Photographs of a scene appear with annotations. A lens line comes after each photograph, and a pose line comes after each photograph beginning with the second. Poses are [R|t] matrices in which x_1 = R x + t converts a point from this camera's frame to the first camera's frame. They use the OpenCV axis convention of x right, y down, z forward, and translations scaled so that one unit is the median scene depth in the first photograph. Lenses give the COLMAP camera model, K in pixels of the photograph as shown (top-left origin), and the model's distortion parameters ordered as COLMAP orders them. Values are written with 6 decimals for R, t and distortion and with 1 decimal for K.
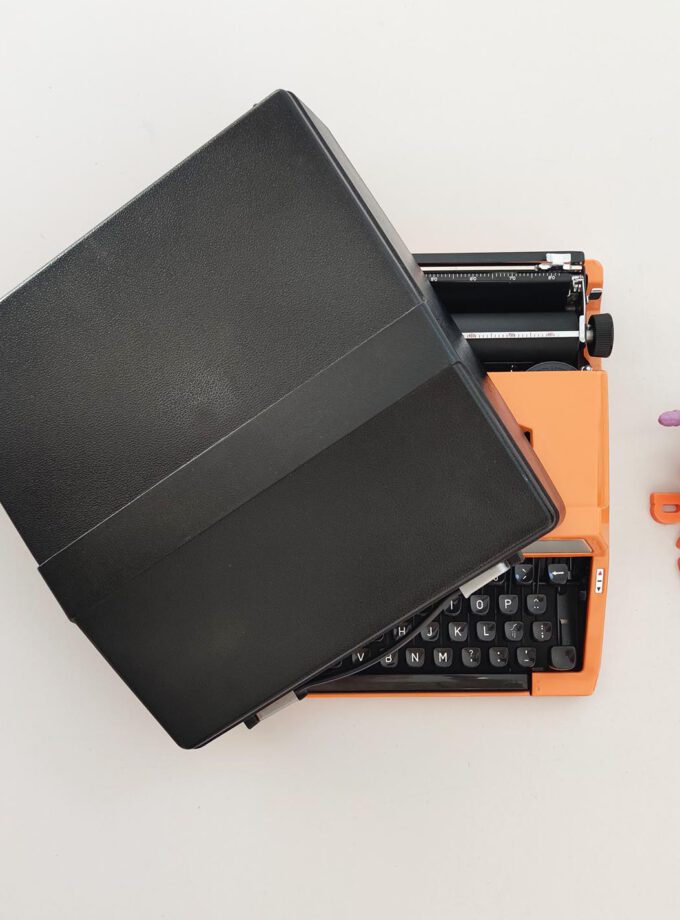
lens RADIAL K [[941.2, 0, 357.4], [0, 941.2, 483.2], [0, 0, 1]] dist [-0.031619, 0.000000]
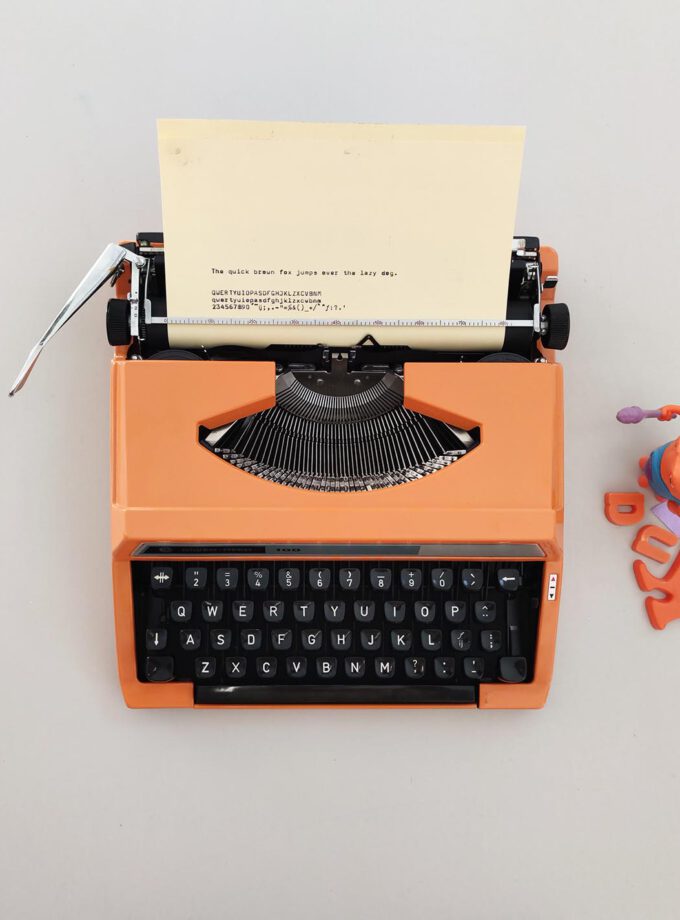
lens RADIAL K [[941.2, 0, 332.9], [0, 941.2, 460.4], [0, 0, 1]] dist [-0.031619, 0.000000]
pose [[0.999478, 0.013238, 0.029453, 0.009408], [-0.012896, 0.999847, -0.011777, -0.008458], [-0.029604, 0.011391, 0.999497, 0.067249]]
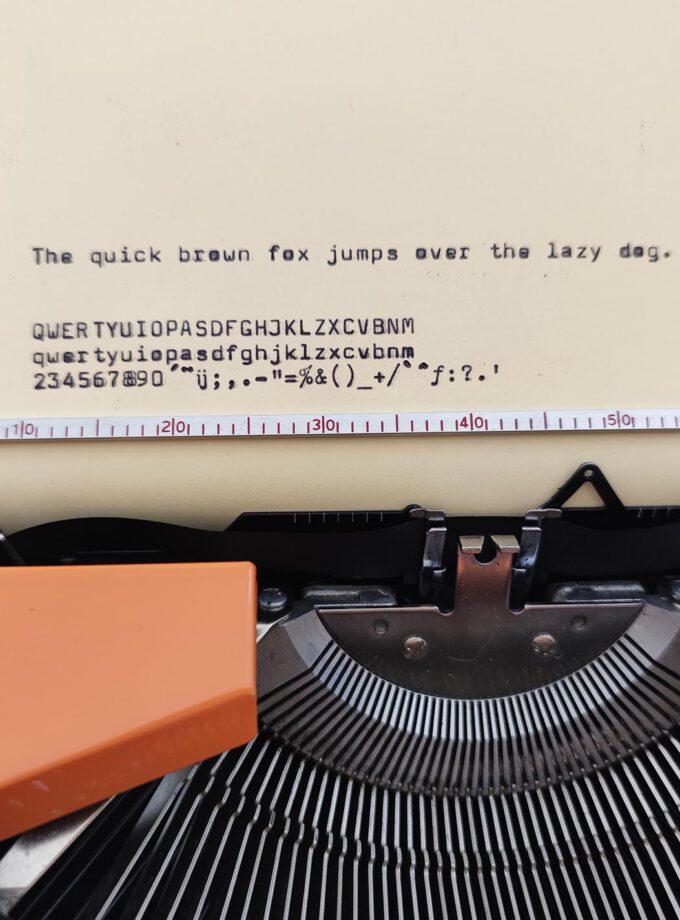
lens RADIAL K [[941.2, 0, 331.8], [0, 941.2, 458.5], [0, 0, 1]] dist [-0.031619, 0.000000]
pose [[0.999883, -0.011807, 0.009692, -0.003017], [0.014435, 0.937938, -0.346503, -0.055770], [-0.004999, 0.346603, 0.937999, 0.740207]]
